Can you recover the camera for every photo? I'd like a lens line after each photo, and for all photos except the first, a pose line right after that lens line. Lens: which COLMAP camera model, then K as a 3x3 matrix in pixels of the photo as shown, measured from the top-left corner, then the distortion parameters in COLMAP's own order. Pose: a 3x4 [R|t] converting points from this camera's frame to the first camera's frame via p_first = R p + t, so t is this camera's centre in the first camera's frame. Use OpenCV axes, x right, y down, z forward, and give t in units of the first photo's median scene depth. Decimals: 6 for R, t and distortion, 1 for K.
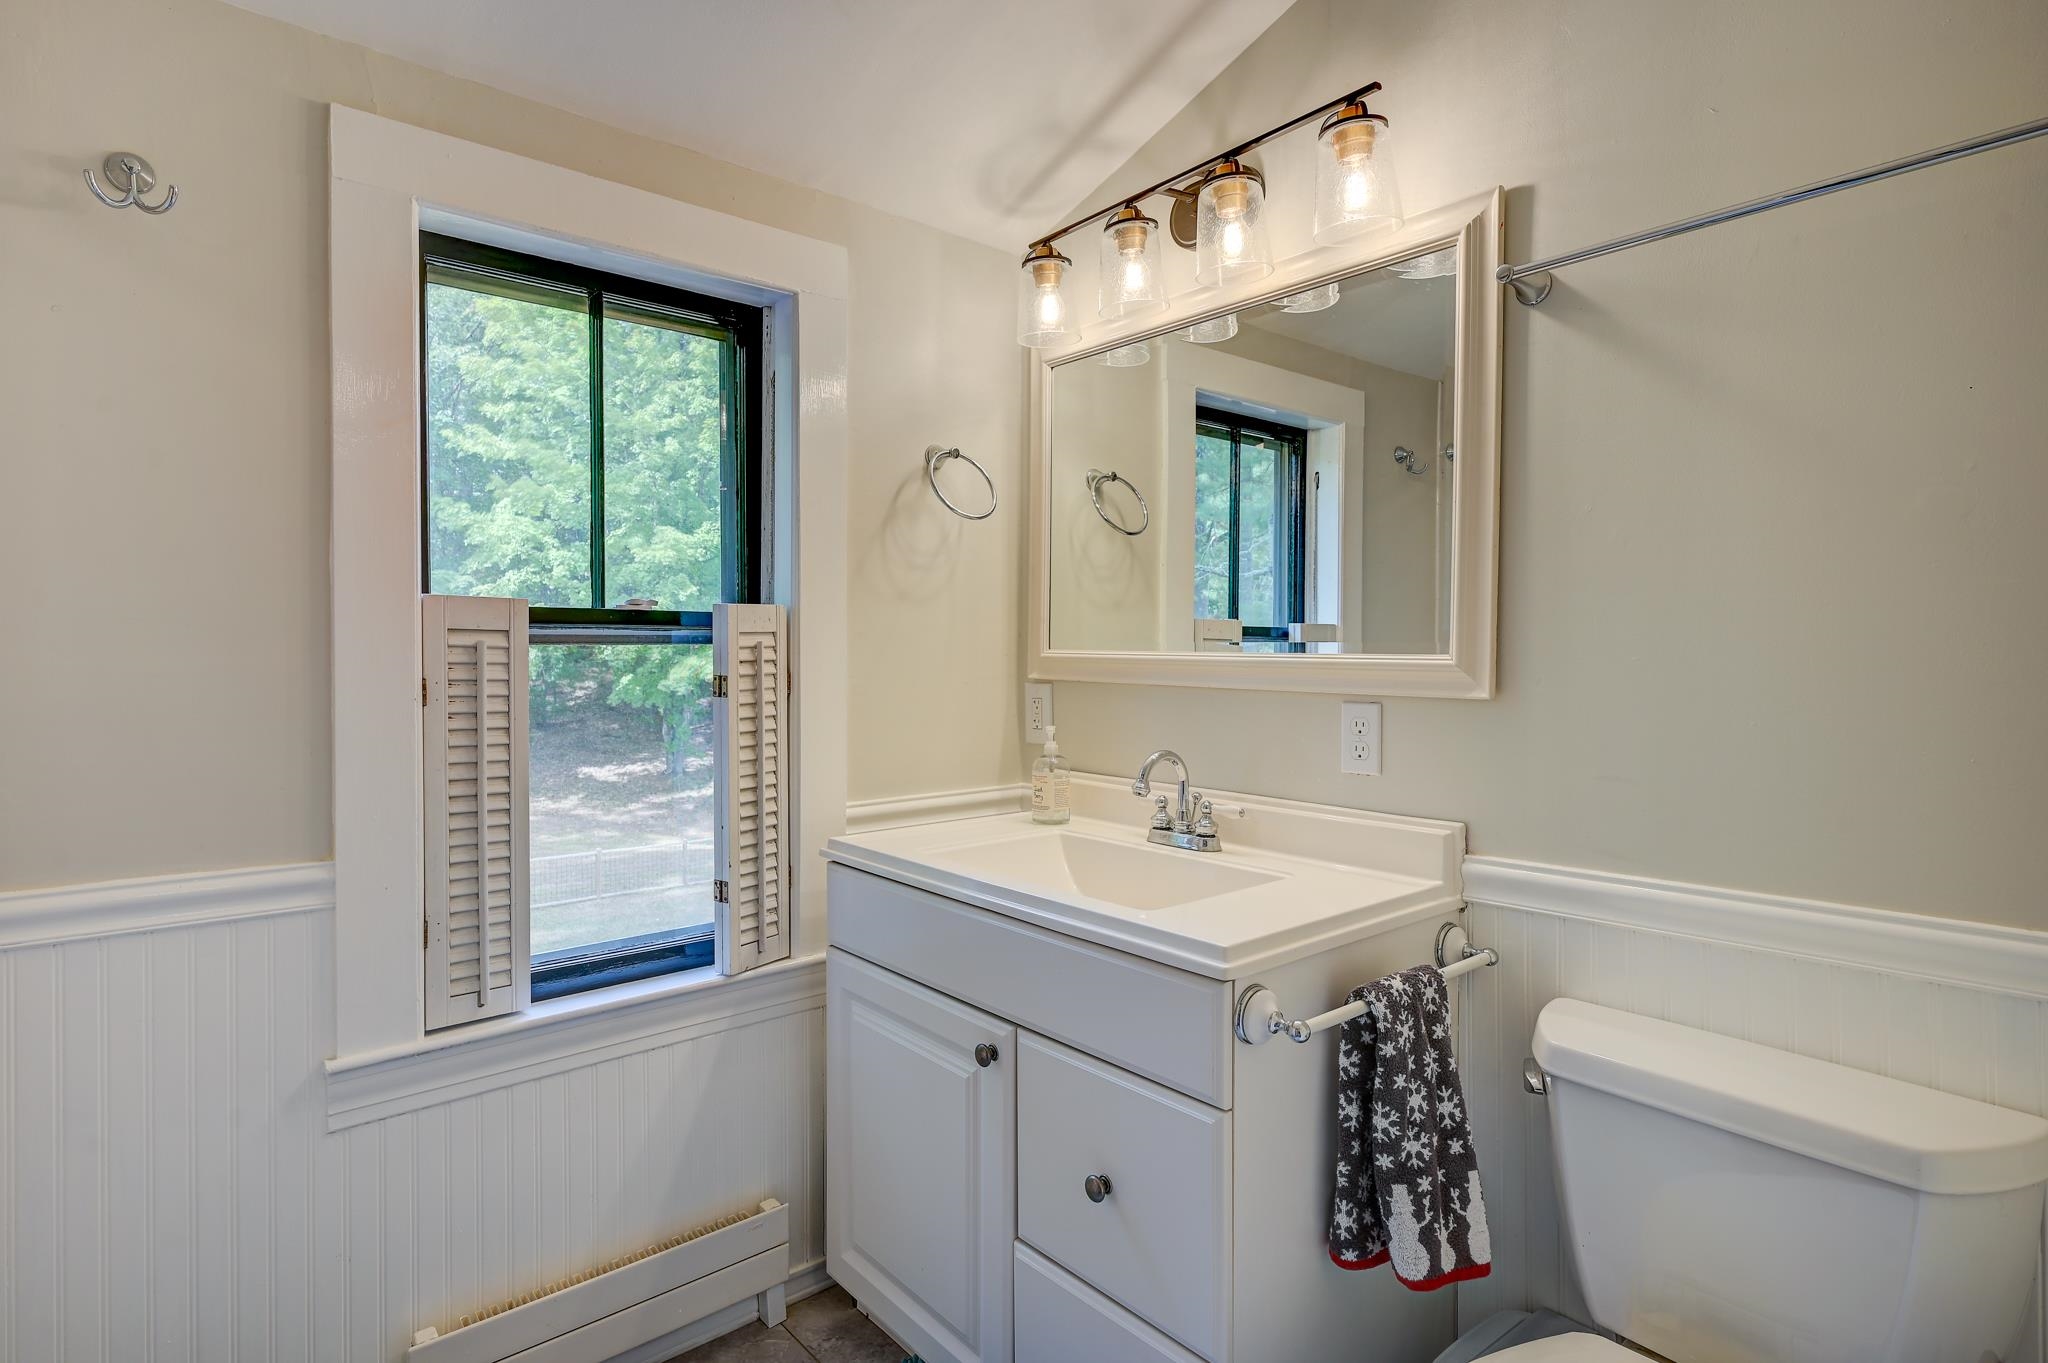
lens RADIAL K [[1066.6, 0, 1009.1], [0, 1066.6, 674.5], [0, 0, 1]] dist [0.003403, 0.000830]
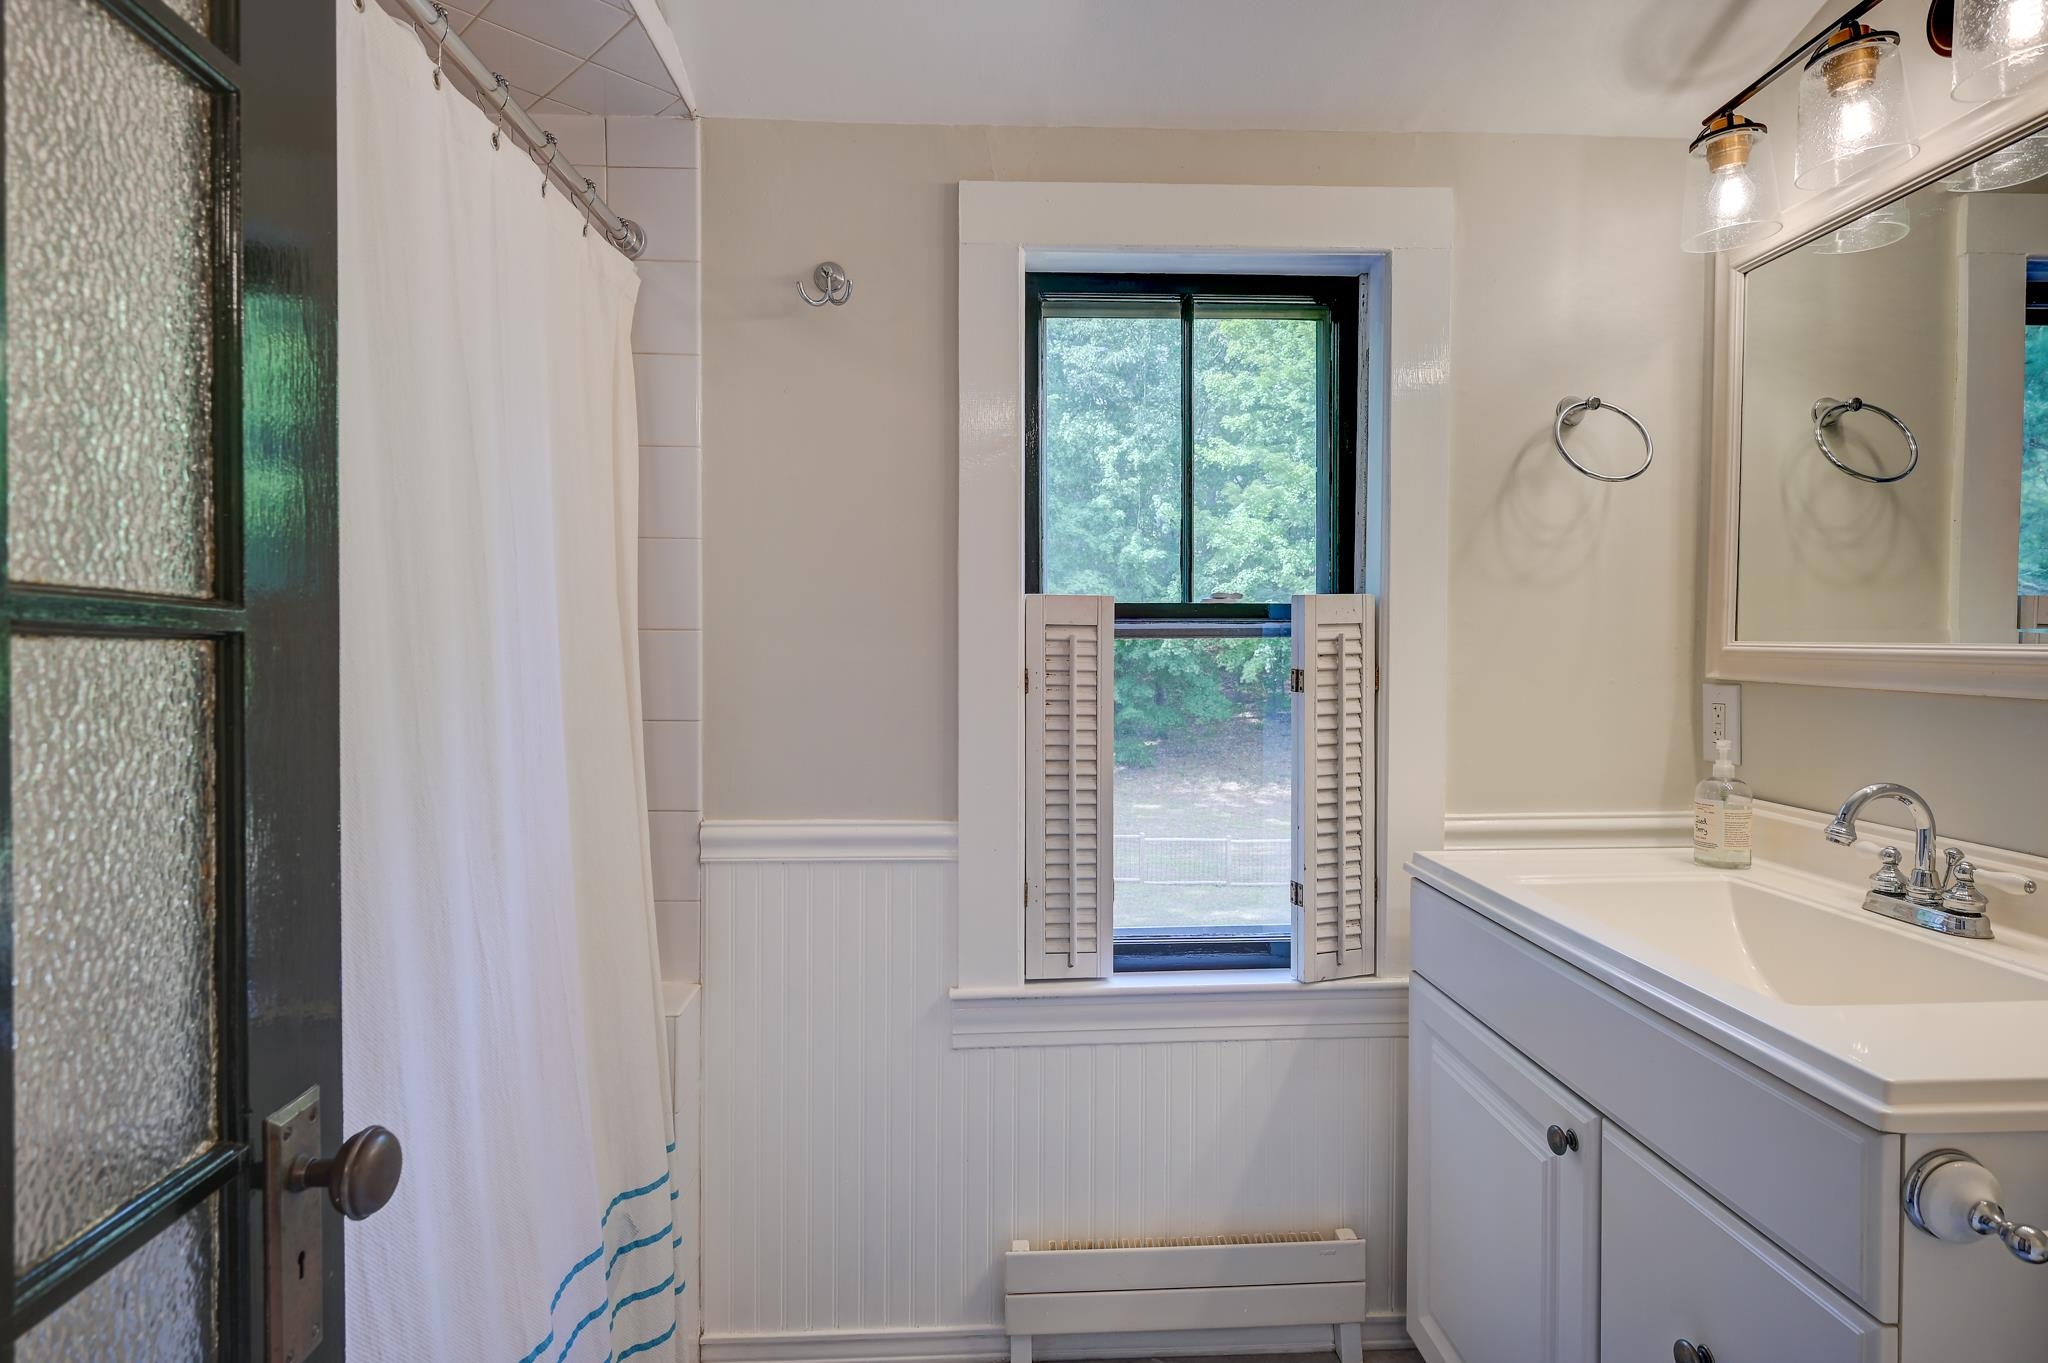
lens RADIAL K [[1066.6, 0, 1031.0], [0, 1066.6, 674.0], [0, 0, 1]] dist [0.003403, 0.000830]
pose [[0.790321, 0.014891, -0.612511, 0.126336], [-0.011093, 0.999889, 0.009996, -0.001962], [0.612592, -0.001106, 0.790399, 0.091361]]
